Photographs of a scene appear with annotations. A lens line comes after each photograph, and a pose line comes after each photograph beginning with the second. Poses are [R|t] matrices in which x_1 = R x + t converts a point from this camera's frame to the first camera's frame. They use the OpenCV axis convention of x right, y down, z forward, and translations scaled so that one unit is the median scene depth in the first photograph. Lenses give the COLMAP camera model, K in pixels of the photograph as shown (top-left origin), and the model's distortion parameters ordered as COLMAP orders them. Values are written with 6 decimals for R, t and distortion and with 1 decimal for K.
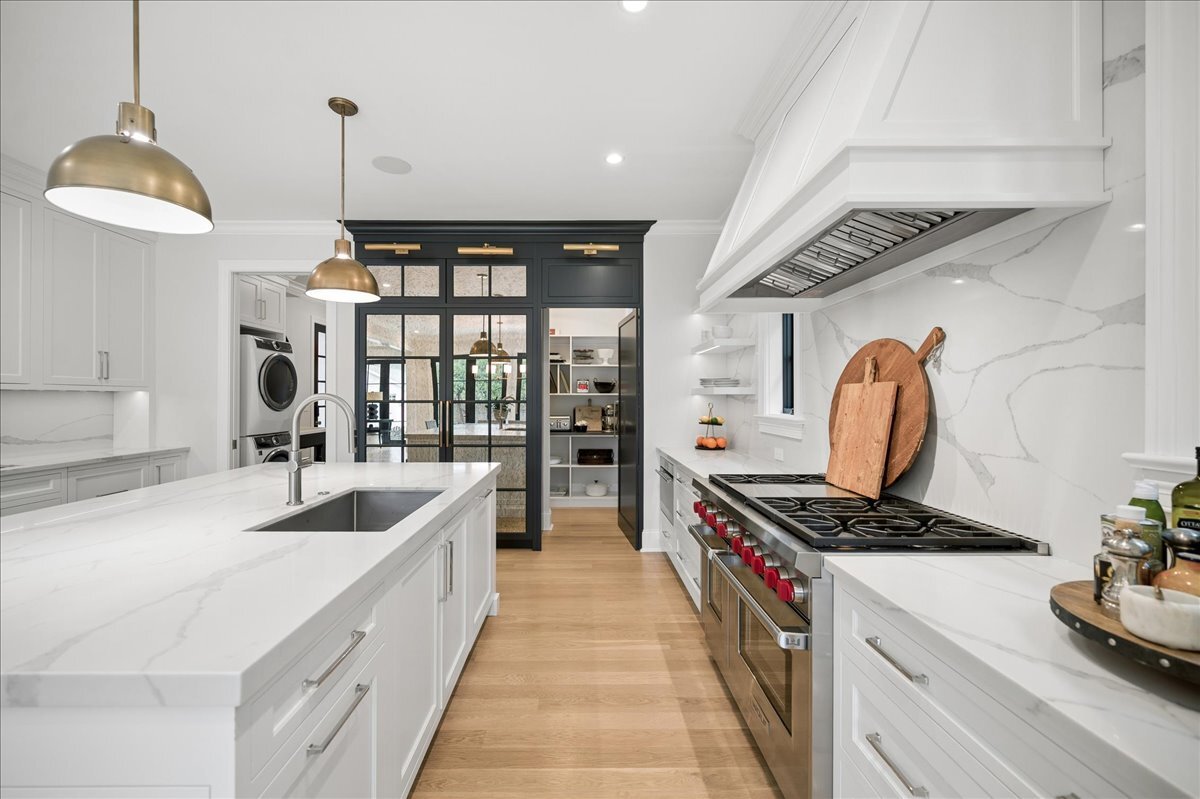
lens RADIAL K [[474.2, 0, 592.8], [0, 474.2, 397.1], [0, 0, 1]] dist [-0.002695, 0.000856]
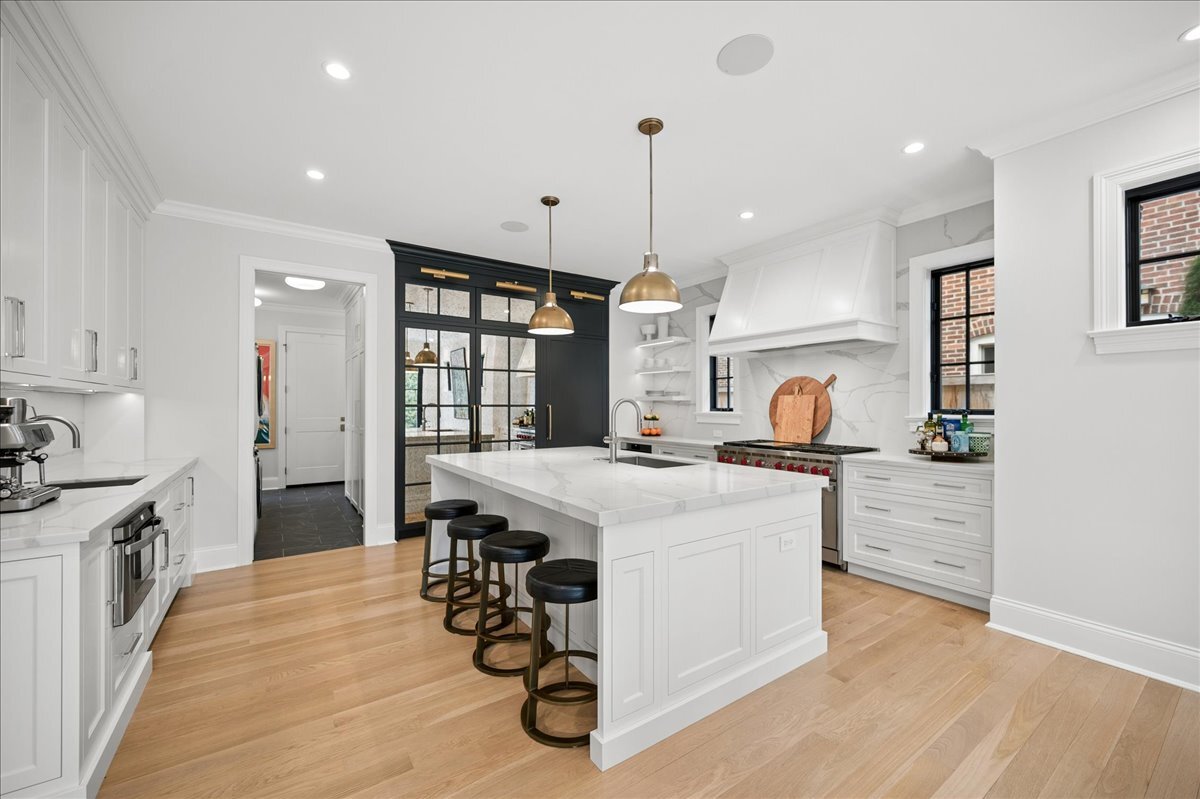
lens RADIAL K [[474.2, 0, 597.1], [0, 474.2, 405.8], [0, 0, 1]] dist [-0.002695, 0.000856]
pose [[0.835091, -0.000618, 0.550112, -0.731611], [-0.000467, 0.999998, 0.001831, 0.008395], [-0.550112, -0.001786, 0.835089, -0.185936]]
